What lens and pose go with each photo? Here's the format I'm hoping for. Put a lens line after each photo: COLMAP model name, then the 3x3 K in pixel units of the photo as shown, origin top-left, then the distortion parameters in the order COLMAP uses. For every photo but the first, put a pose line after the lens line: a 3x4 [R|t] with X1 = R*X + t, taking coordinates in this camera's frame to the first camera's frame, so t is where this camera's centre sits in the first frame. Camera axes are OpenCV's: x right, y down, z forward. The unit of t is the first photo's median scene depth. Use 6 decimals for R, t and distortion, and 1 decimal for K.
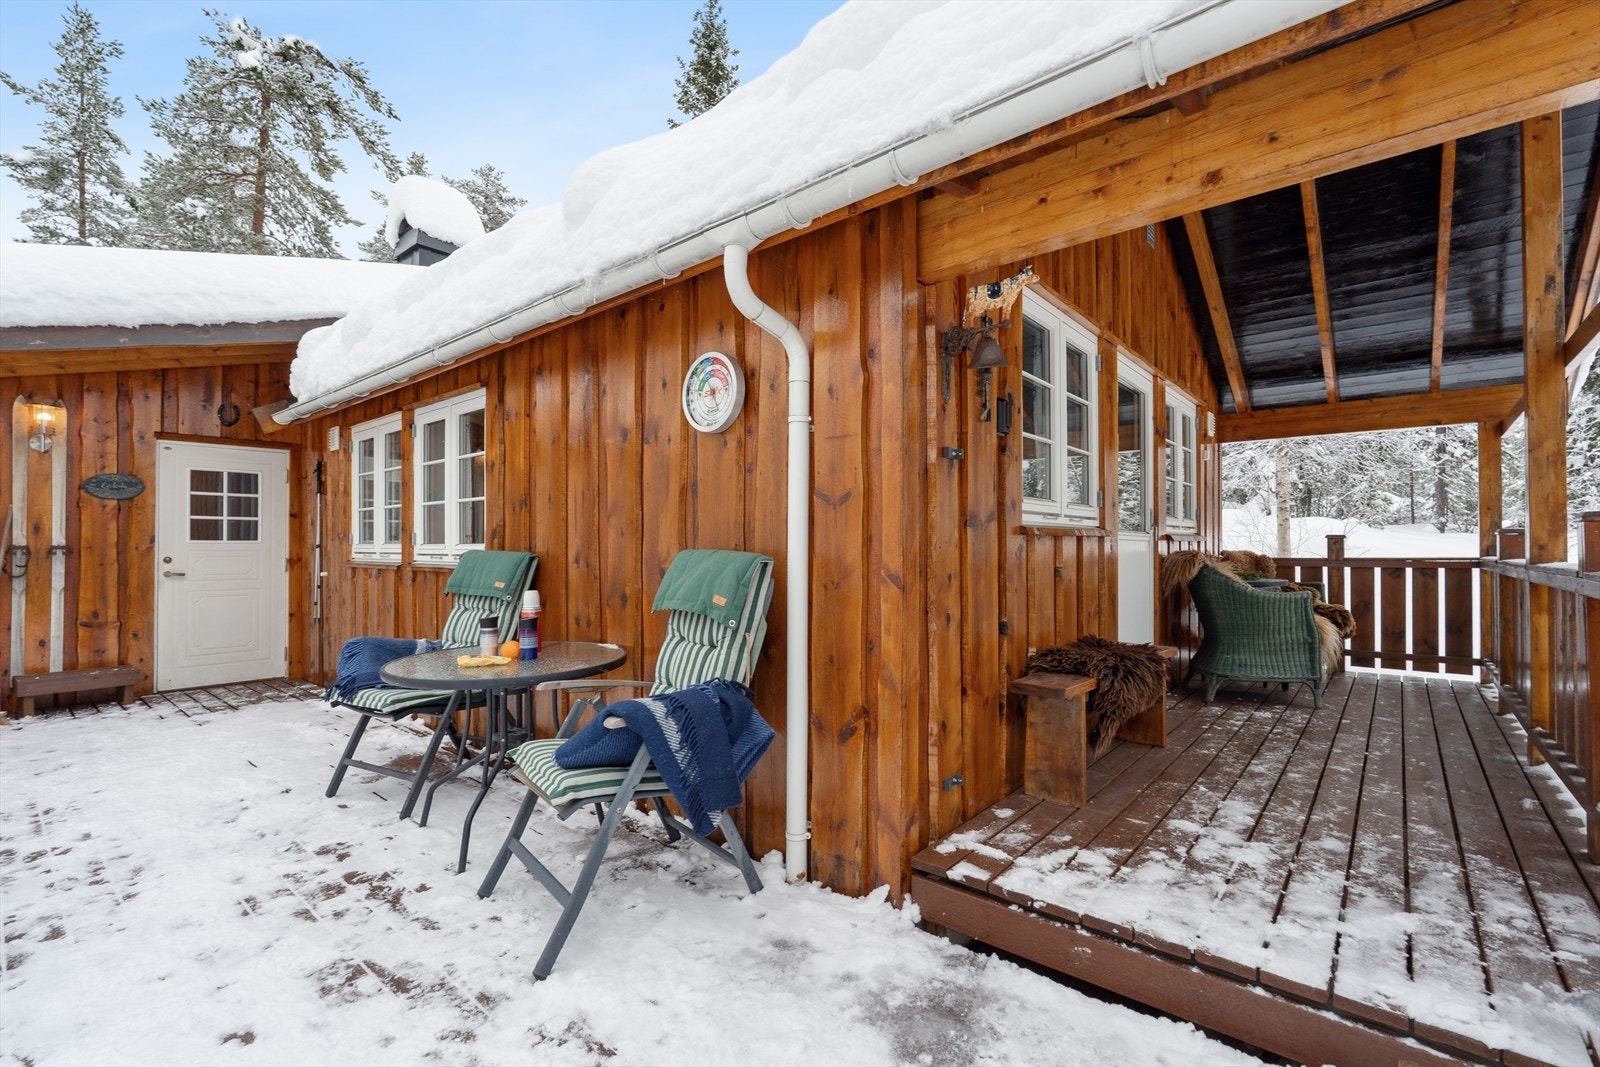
lens RADIAL K [[701.3, 0, 793.7], [0, 701.3, 542.8], [0, 0, 1]] dist [-0.001955, -0.000386]
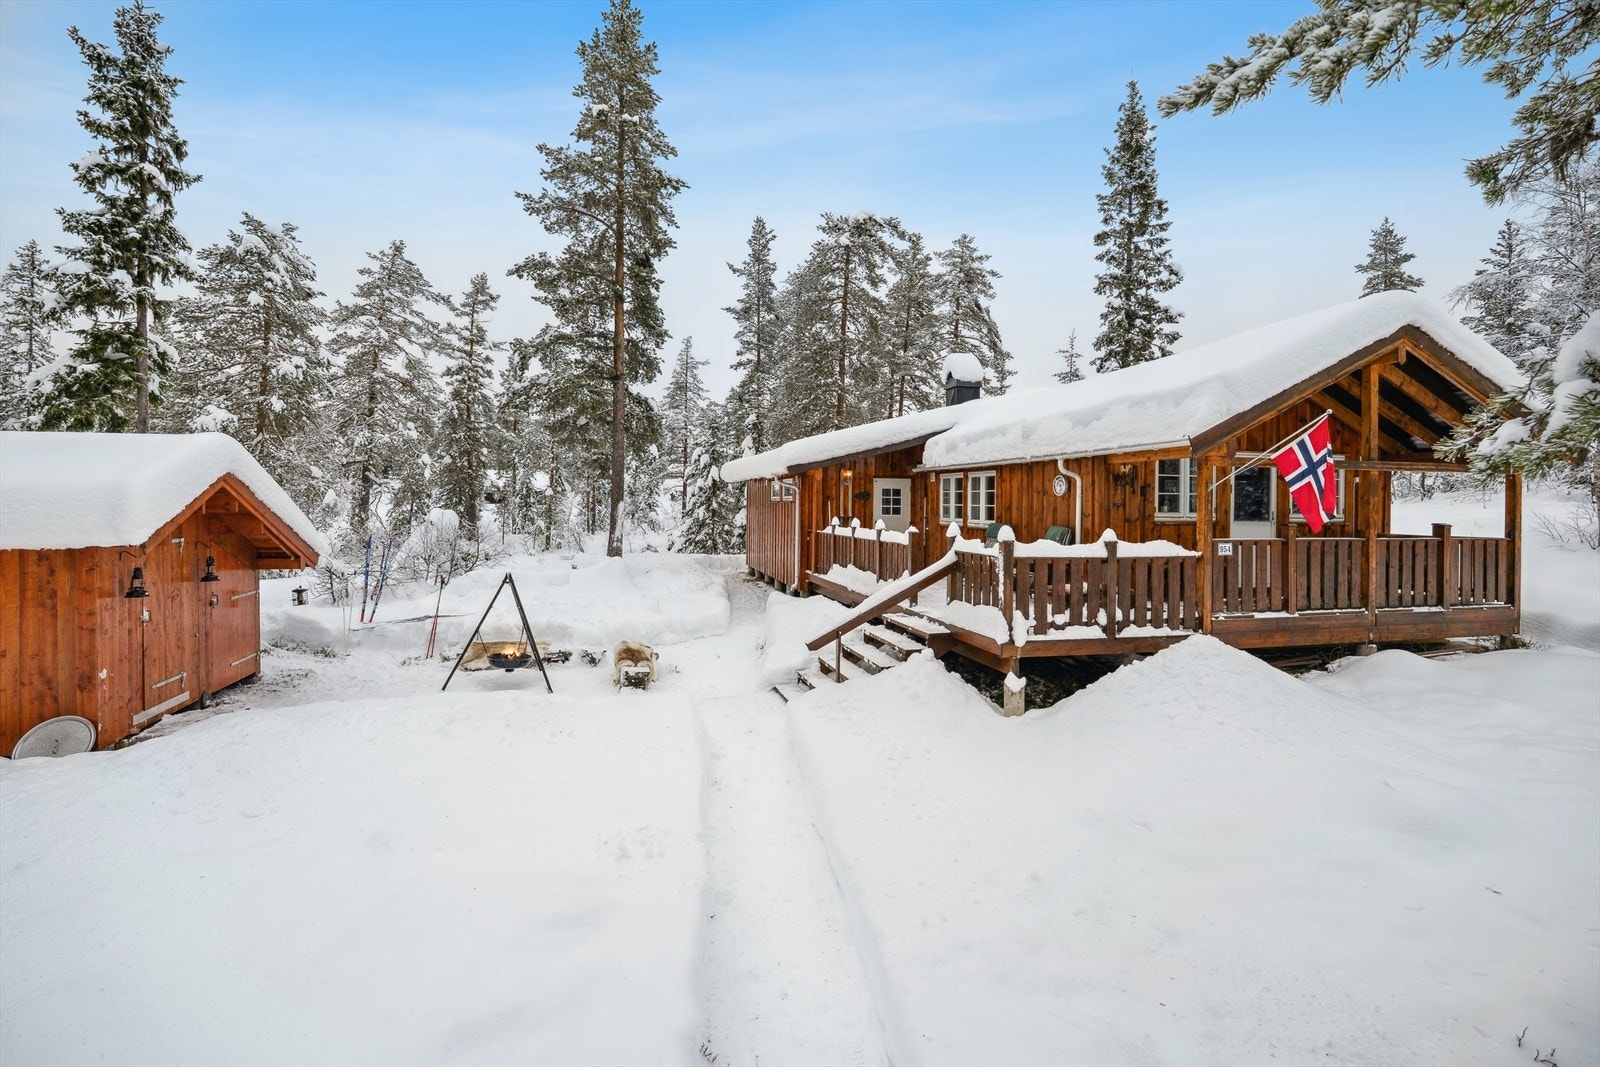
lens RADIAL K [[708.2, 0, 796.8], [0, 708.2, 500.6], [0, 0, 1]] dist [-0.001359, -0.000140]
pose [[0.817780, 0.007738, -0.575479, 0.501354], [-0.007785, 0.999967, 0.002383, -0.069423], [0.575478, 0.002531, 0.817813, -1.608052]]
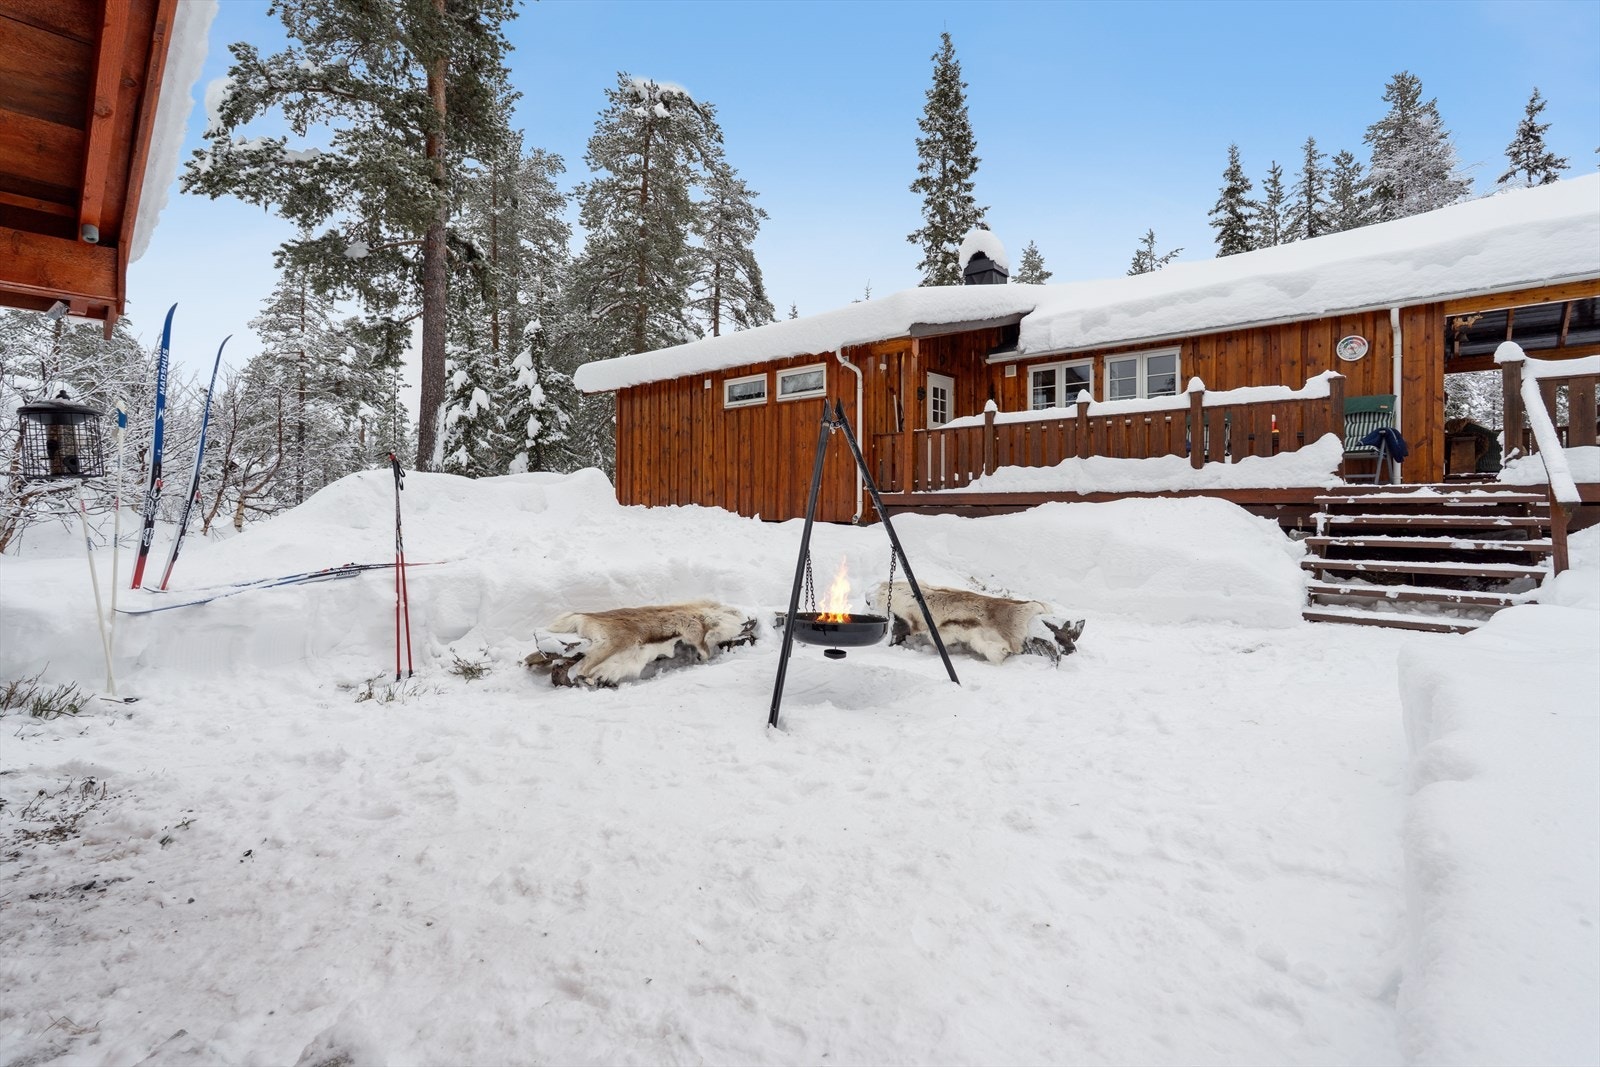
lens RADIAL K [[712.5, 0, 797.5], [0, 712.5, 503.3], [0, 0, 1]] dist [-0.000755, 0.000168]
pose [[0.999723, 0.003730, -0.023248, -1.349728], [-0.003674, 0.999990, 0.002434, 0.259390], [0.023257, -0.002348, 0.999727, -1.212922]]
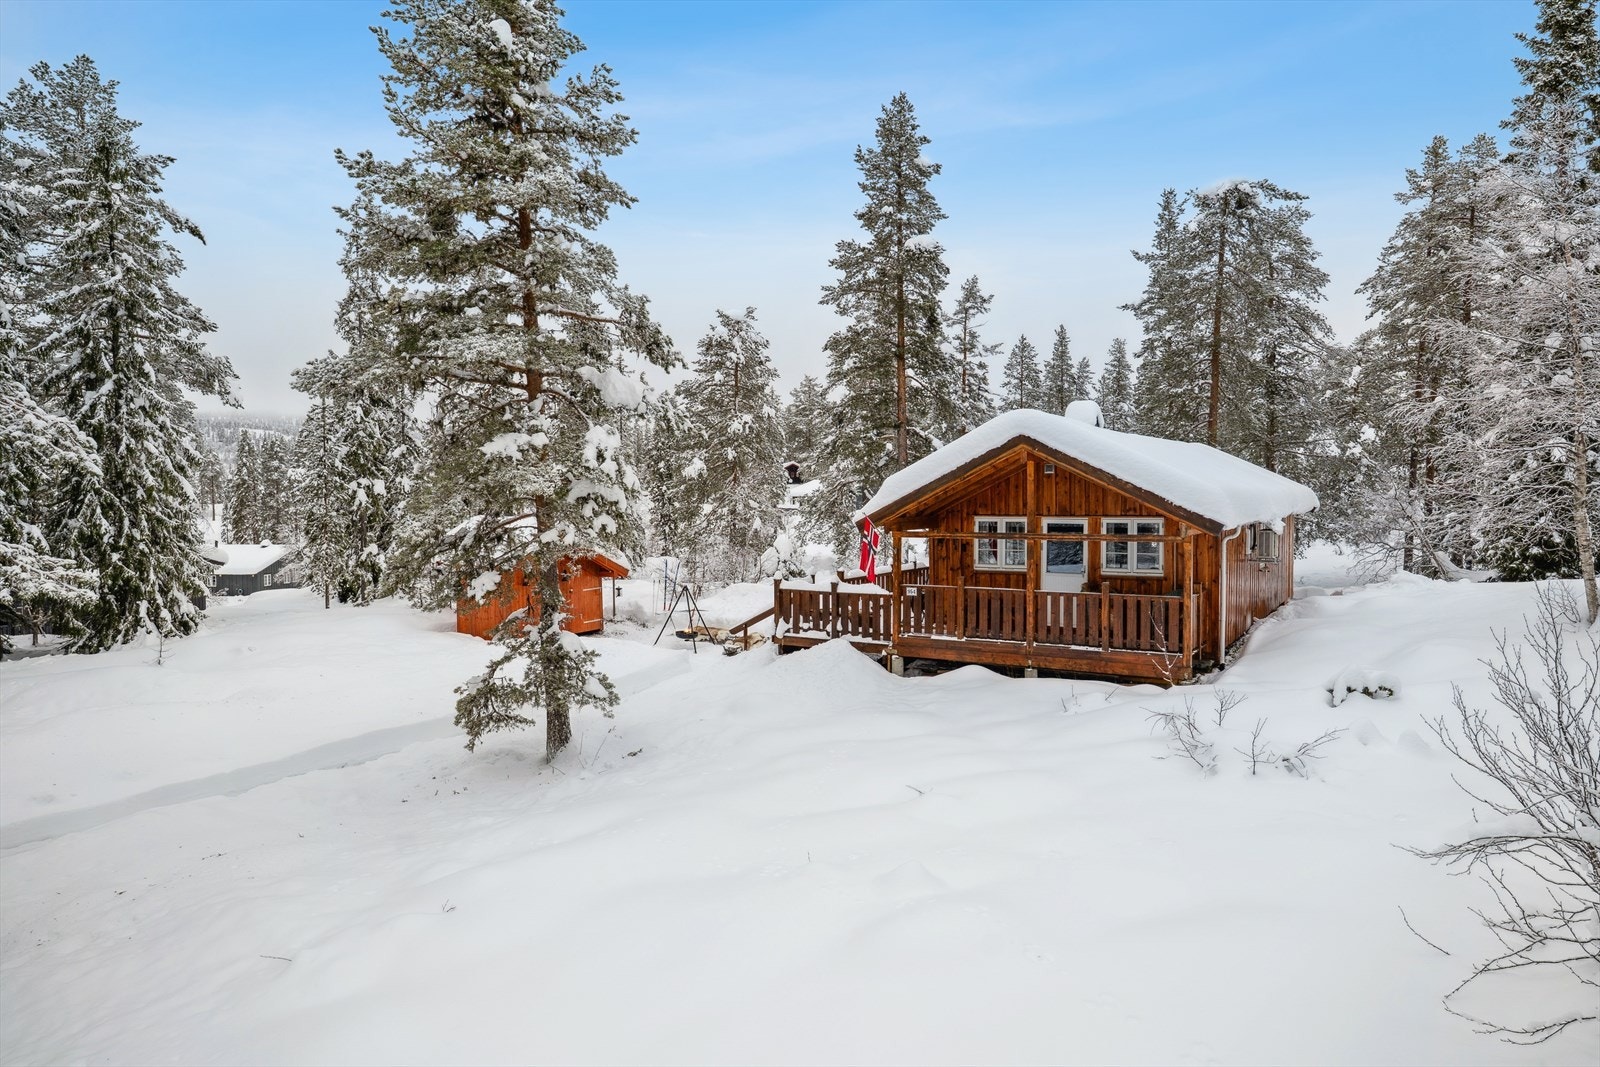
lens RADIAL K [[1015.5, 0, 800.0], [0, 1015.5, 533.5], [0, 0, 1]] dist [0.000913, -0.000025]
pose [[0.159181, 0.039341, -0.986465, 3.783437], [0.009107, 0.999105, 0.041315, -0.313850], [0.987207, -0.015561, 0.158680, -0.660337]]
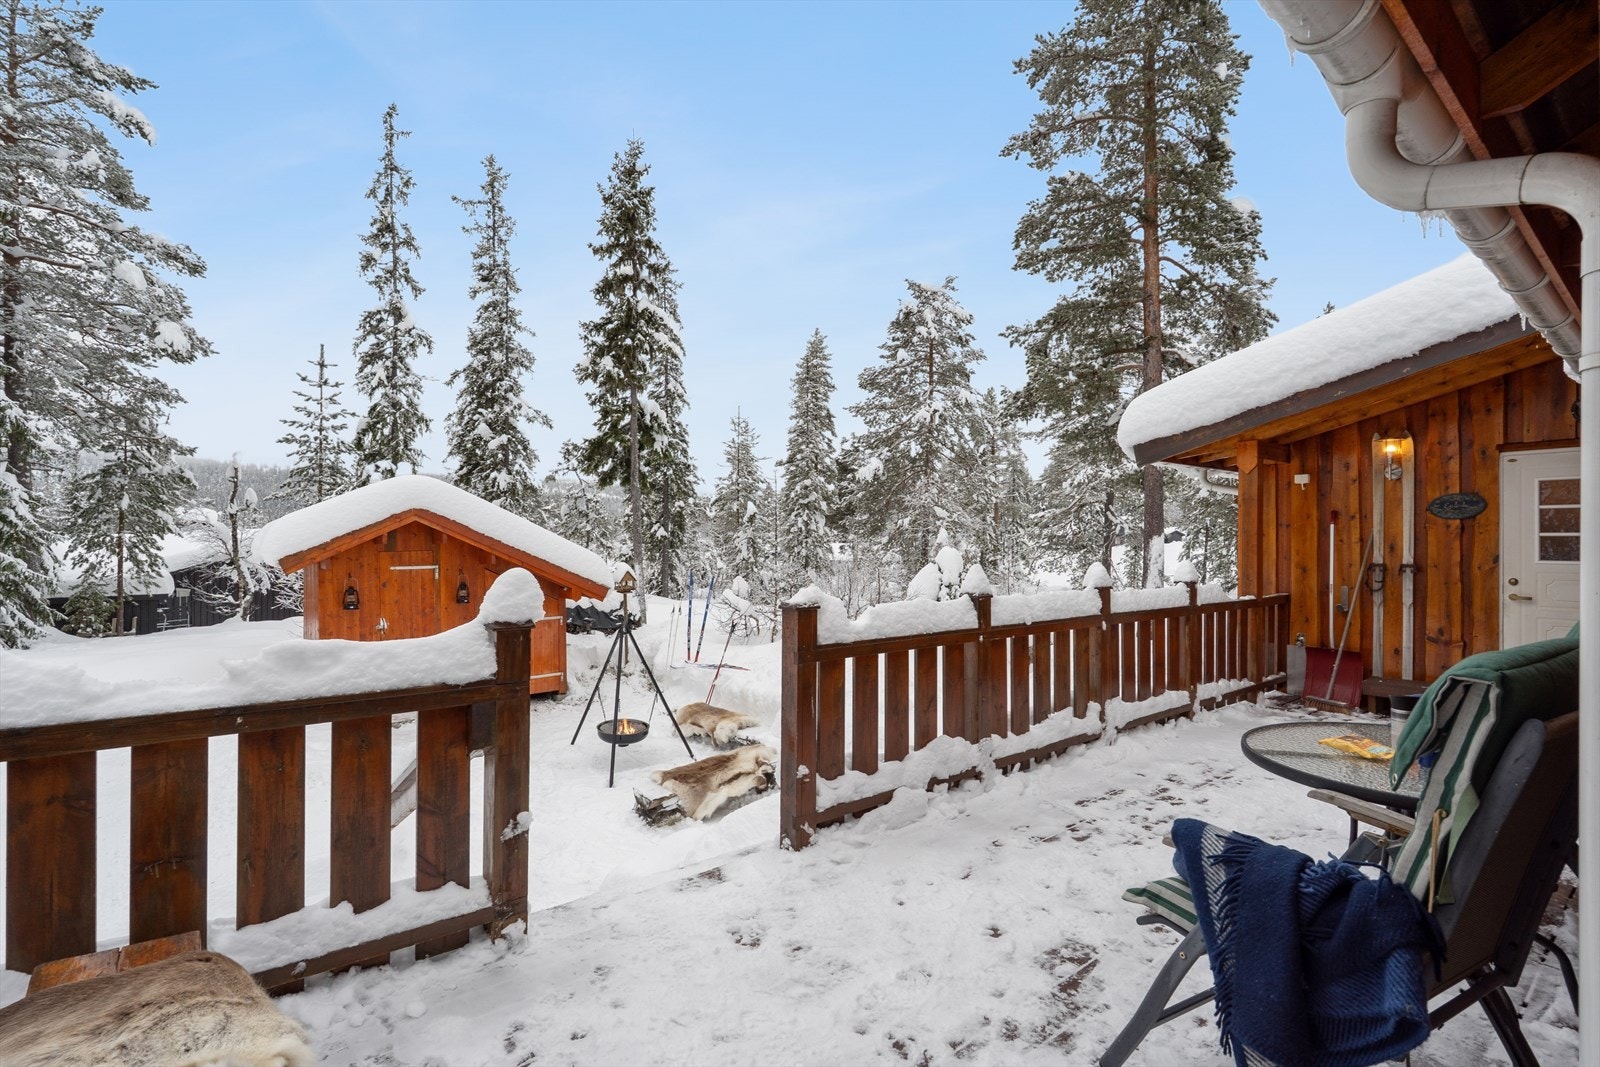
lens RADIAL K [[742.2, 0, 806.0], [0, 742.2, 538.4], [0, 0, 1]] dist [-0.000628, -0.000239]
pose [[-0.178345, -0.003448, -0.983962, 0.253664], [0.000808, 0.999993, -0.003650, -0.032804], [0.983968, -0.001446, -0.178341, 0.286601]]
